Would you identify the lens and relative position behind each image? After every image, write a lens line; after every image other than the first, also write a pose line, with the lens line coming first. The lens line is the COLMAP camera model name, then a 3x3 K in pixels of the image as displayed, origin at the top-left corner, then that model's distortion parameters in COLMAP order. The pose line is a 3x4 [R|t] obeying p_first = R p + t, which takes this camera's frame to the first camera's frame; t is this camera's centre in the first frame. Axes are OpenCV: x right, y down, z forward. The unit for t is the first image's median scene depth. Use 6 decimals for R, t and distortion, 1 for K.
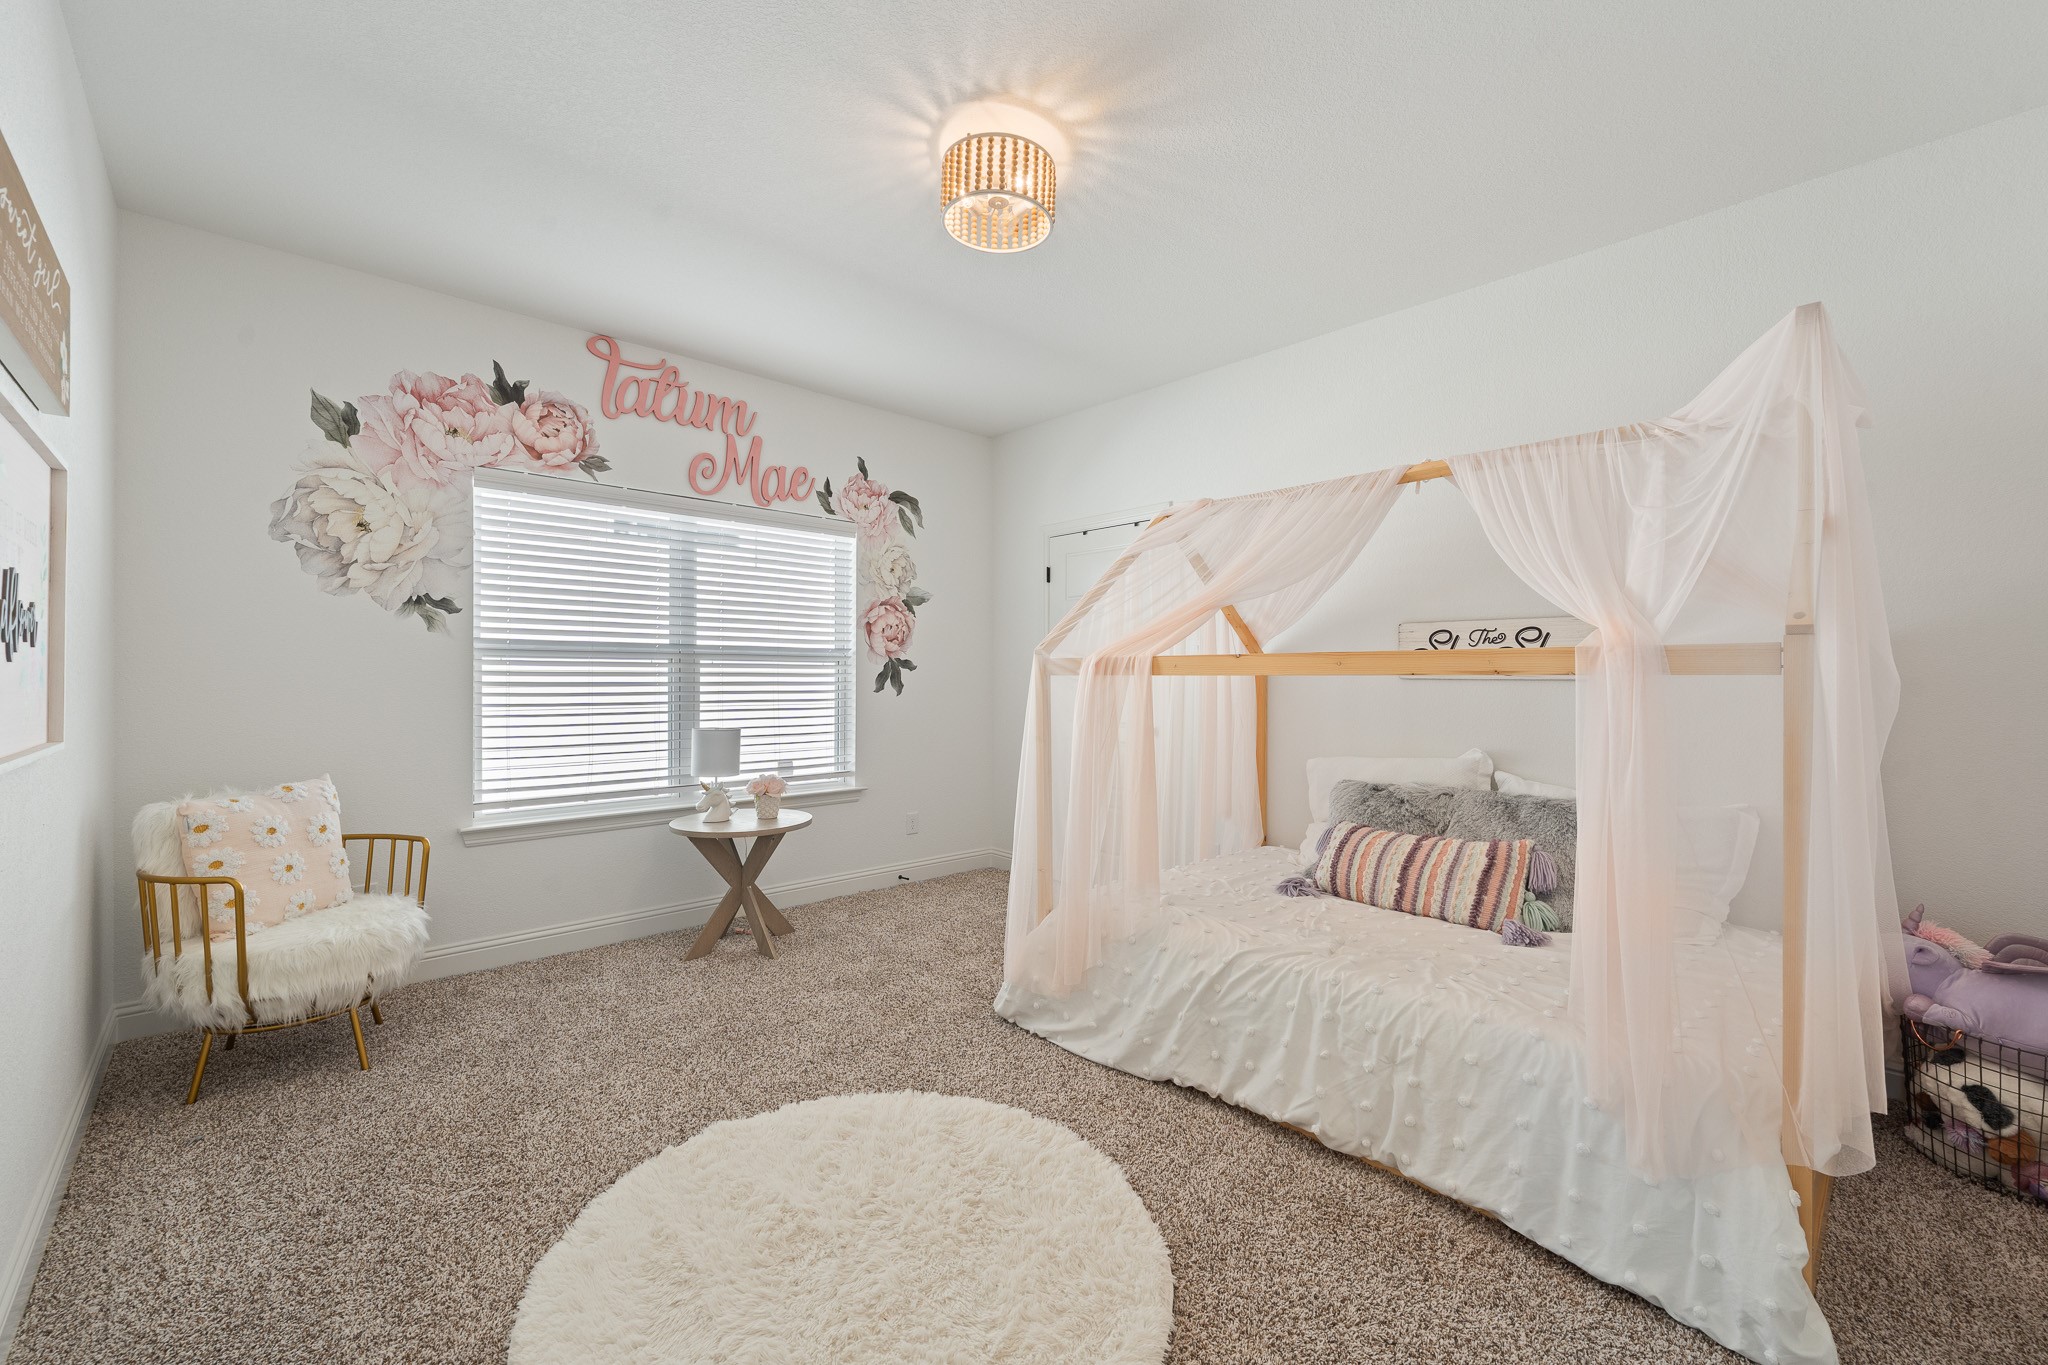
lens RADIAL K [[831.4, 0, 1040.0], [0, 831.4, 693.3], [0, 0, 1]] dist [-0.000288, 0.000028]
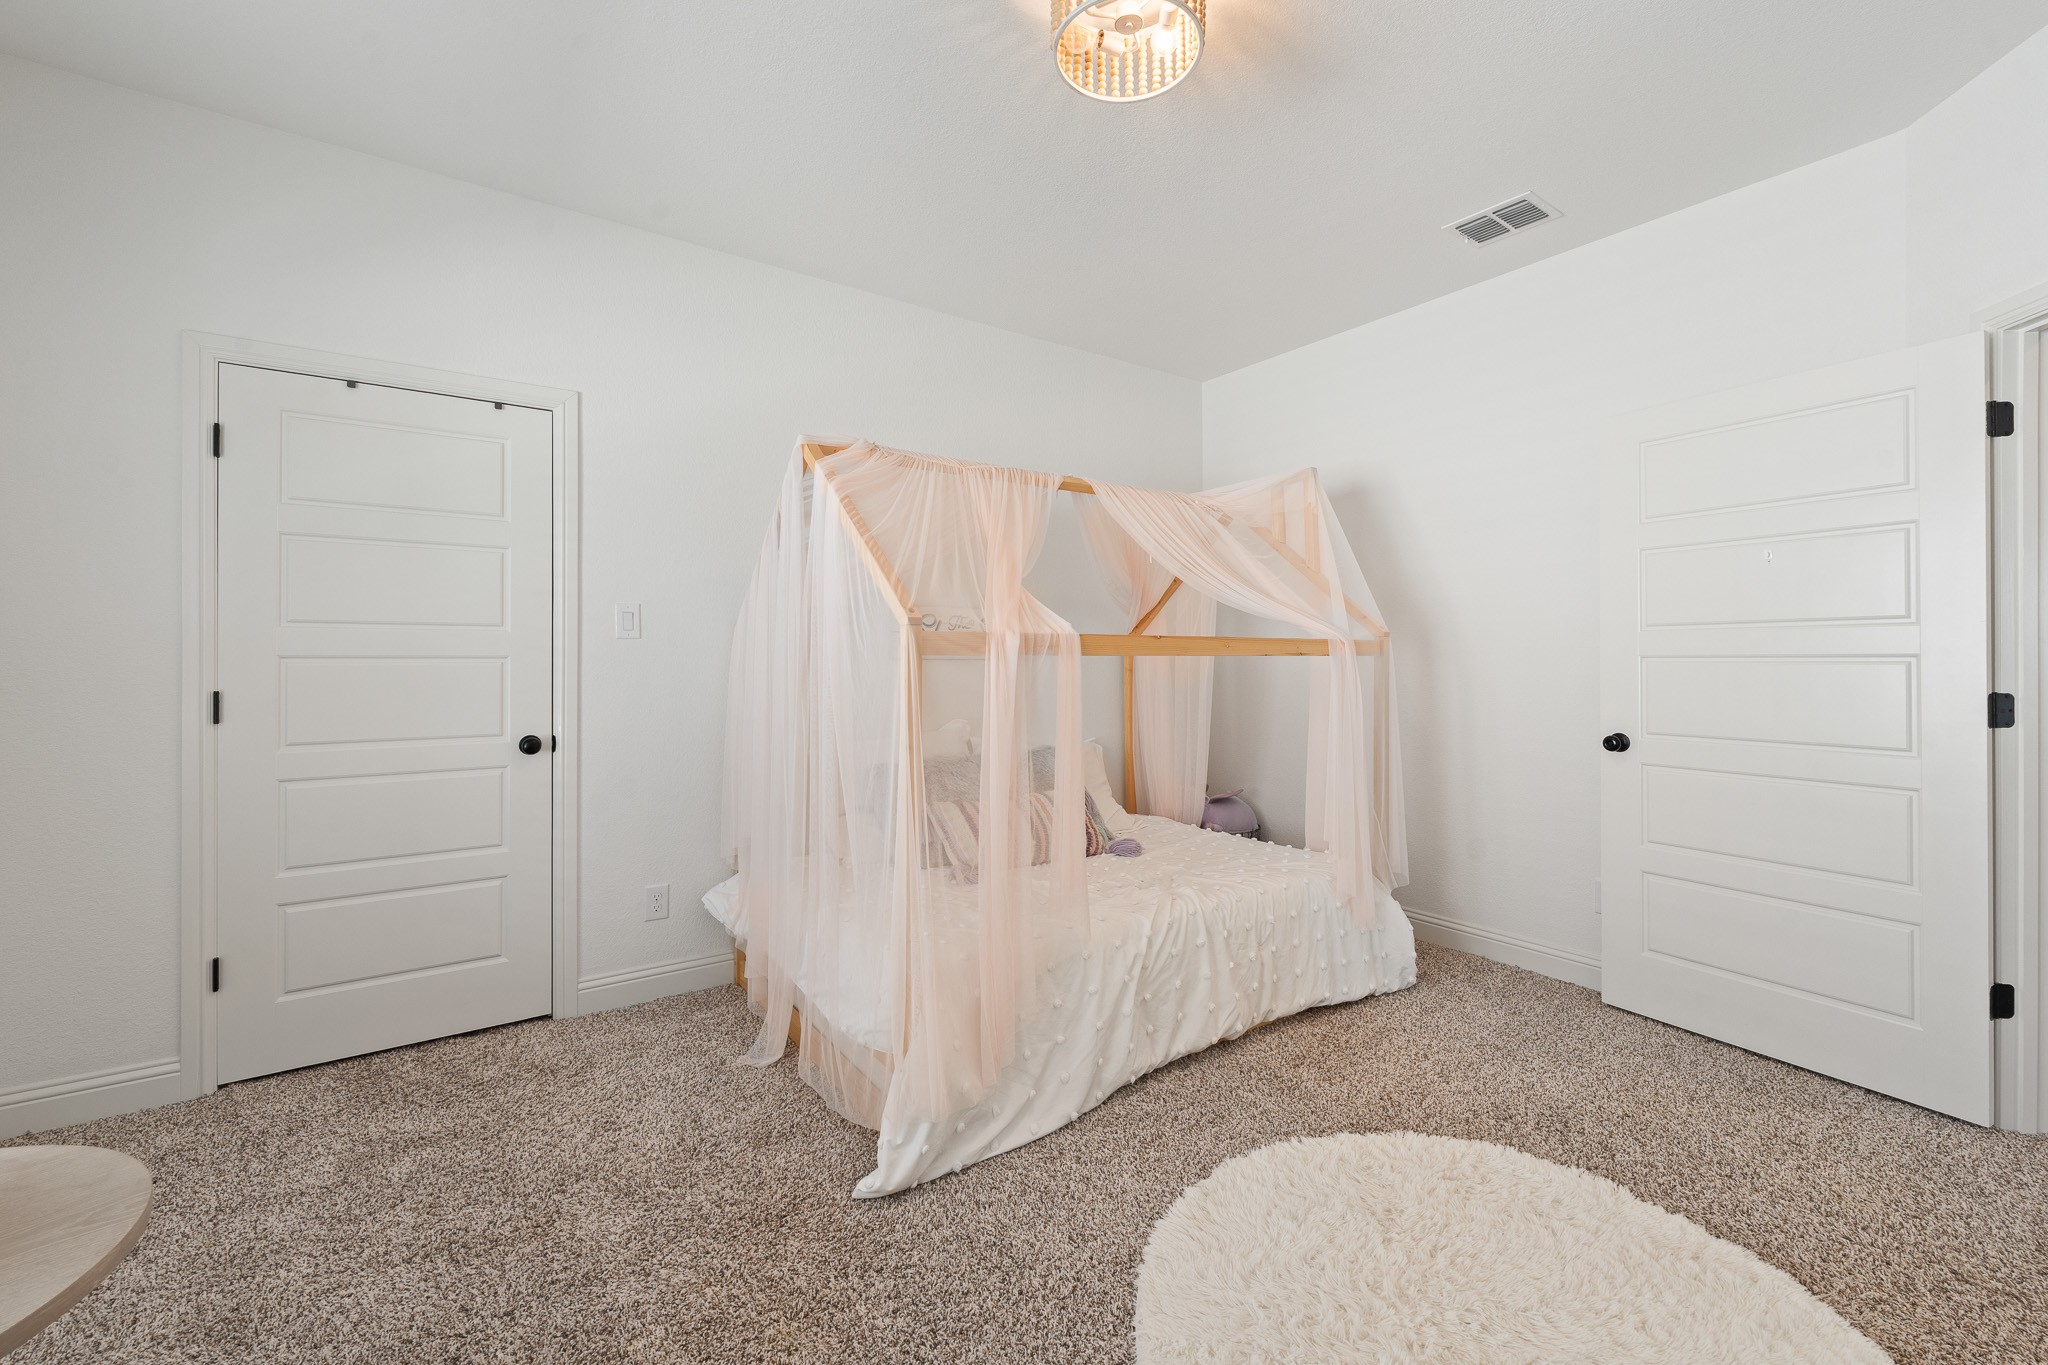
lens RADIAL K [[830.8, 0, 1058.3], [0, 830.8, 681.7], [0, 0, 1]] dist [0.000436, -0.000010]
pose [[0.135064, -0.023283, 0.990563, -0.800720], [0.021785, 0.999552, 0.020524, -0.013065], [-0.990597, 0.018807, 0.135511, 0.966064]]
